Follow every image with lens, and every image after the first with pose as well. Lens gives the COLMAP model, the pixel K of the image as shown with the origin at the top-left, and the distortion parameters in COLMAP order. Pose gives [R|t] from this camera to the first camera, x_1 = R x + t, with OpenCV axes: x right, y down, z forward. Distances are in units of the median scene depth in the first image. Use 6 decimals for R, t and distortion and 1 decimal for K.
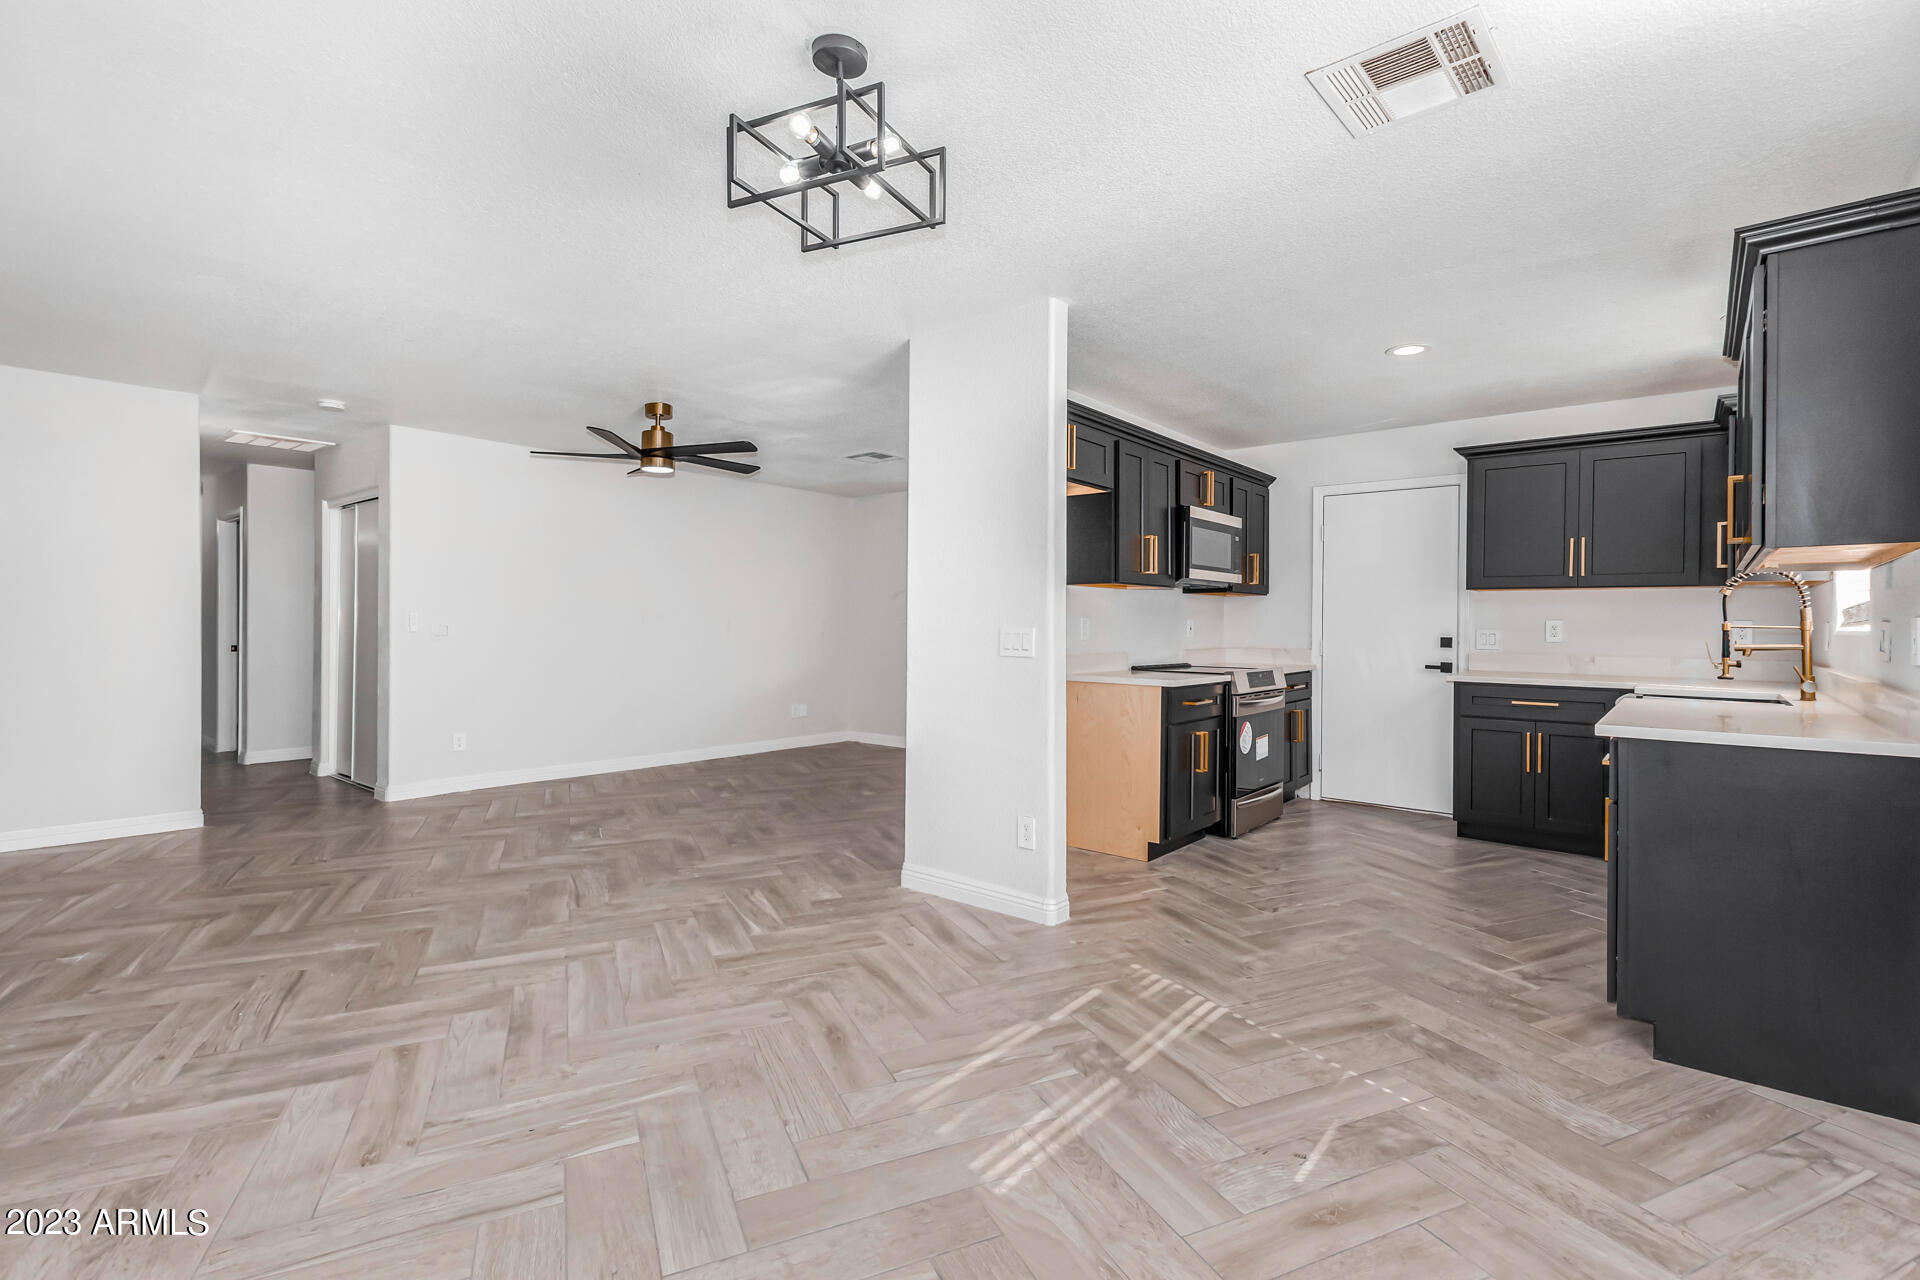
lens RADIAL K [[887.8, 0, 970.3], [0, 887.8, 629.8], [0, 0, 1]] dist [0.006078, -0.000637]
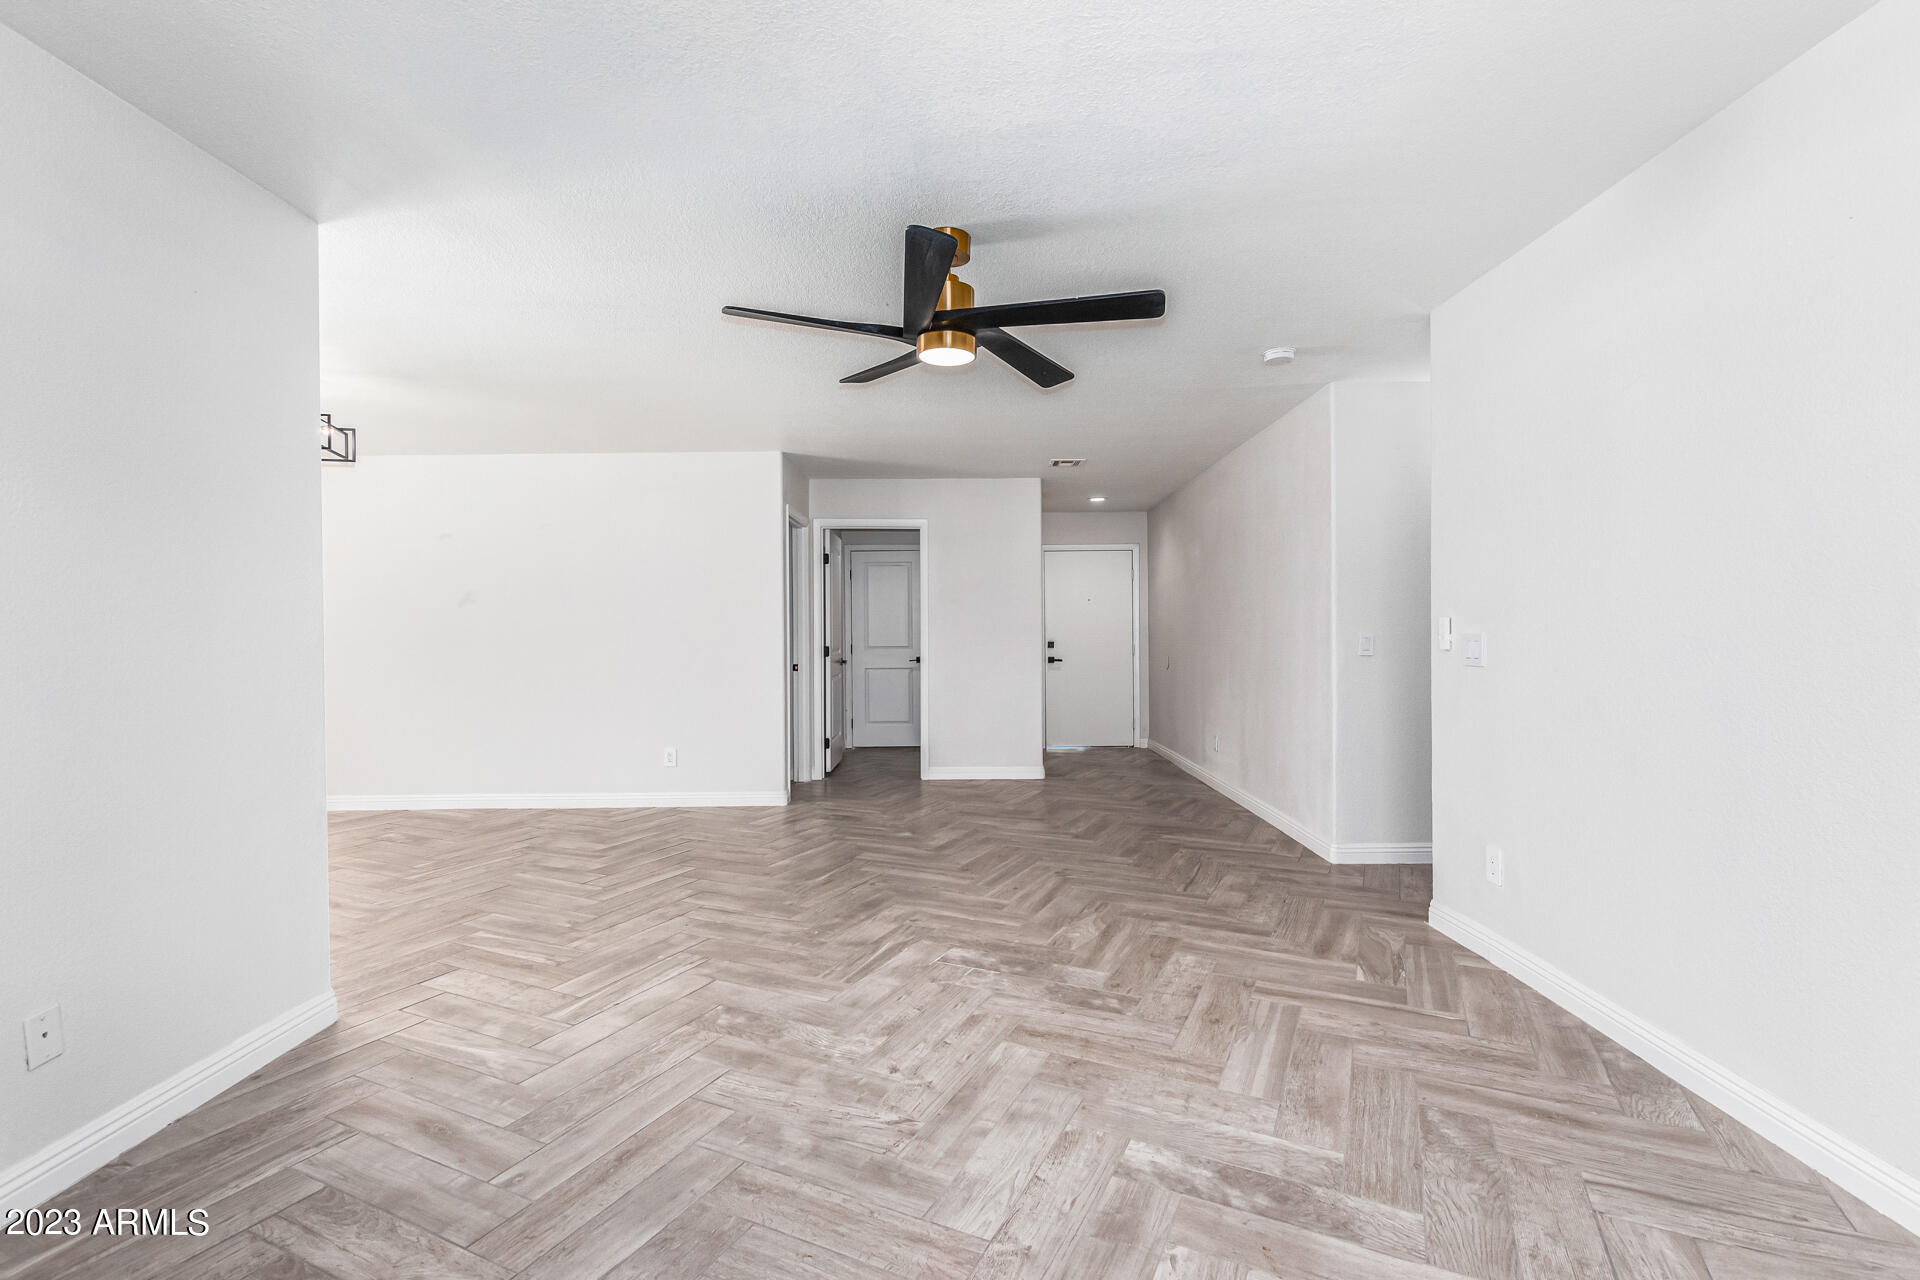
lens RADIAL K [[887.8, 0, 974.8], [0, 887.8, 638.8], [0, 0, 1]] dist [0.006078, -0.000637]
pose [[-0.774863, 0.003372, -0.632120, -0.036672], [0.002058, 0.999994, 0.002812, -0.014833], [0.632126, 0.000878, -0.774865, 2.811879]]
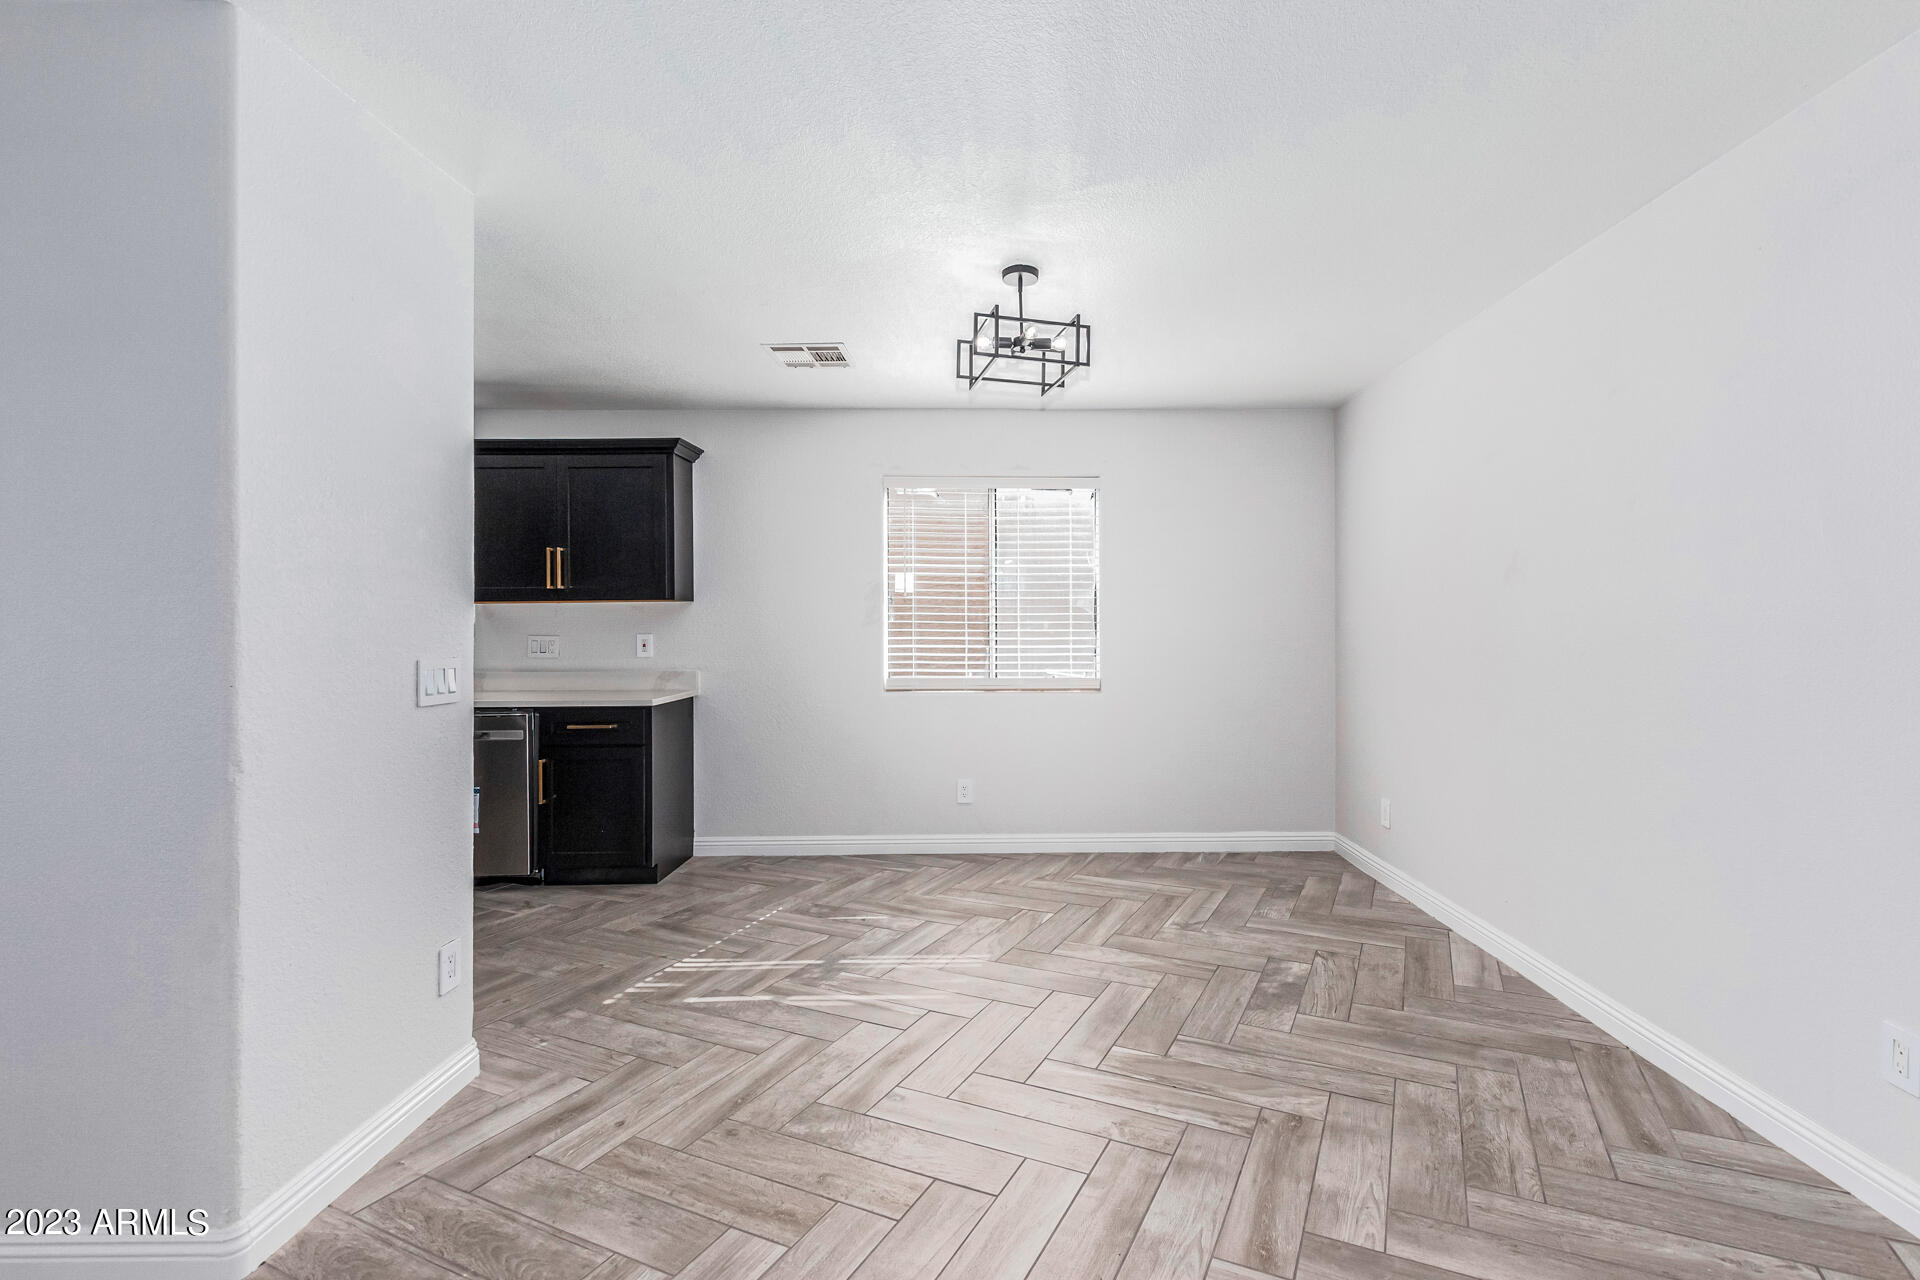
lens RADIAL K [[887.8, 0, 997.2], [0, 887.8, 636.1], [0, 0, 1]] dist [0.006078, -0.000637]
pose [[-0.637968, -0.012117, 0.769967, -0.964333], [0.004379, 0.999803, 0.019363, -0.044483], [-0.770050, 0.015725, -0.637790, 1.492956]]
